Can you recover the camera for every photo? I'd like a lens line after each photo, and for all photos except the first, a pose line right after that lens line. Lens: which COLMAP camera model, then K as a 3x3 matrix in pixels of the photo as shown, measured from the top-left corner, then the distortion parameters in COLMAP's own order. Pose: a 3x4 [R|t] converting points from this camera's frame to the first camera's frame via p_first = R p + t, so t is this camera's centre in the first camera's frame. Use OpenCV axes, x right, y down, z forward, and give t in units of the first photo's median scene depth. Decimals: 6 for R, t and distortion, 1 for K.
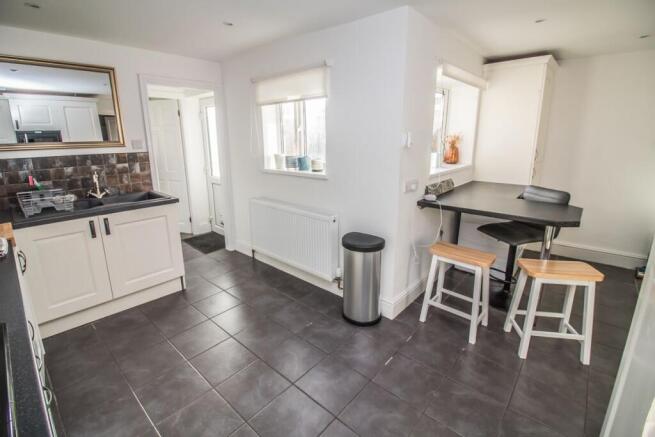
lens RADIAL K [[302.2, 0, 324.8], [0, 302.2, 212.3], [0, 0, 1]] dist [-0.008365, -0.004126]
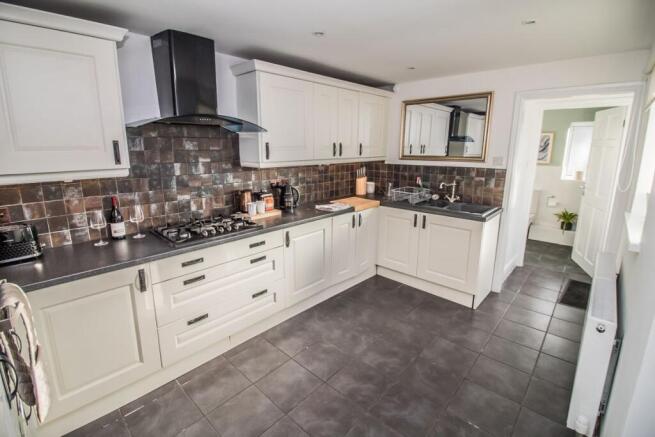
lens RADIAL K [[302.2, 0, 325.9], [0, 302.2, 216.0], [0, 0, 1]] dist [-0.008365, -0.004126]
pose [[-0.028742, 0.226078, -0.973685, 0.466976], [-0.252650, 0.940816, 0.225905, -0.139120], [0.967131, 0.252495, 0.030077, 0.468336]]
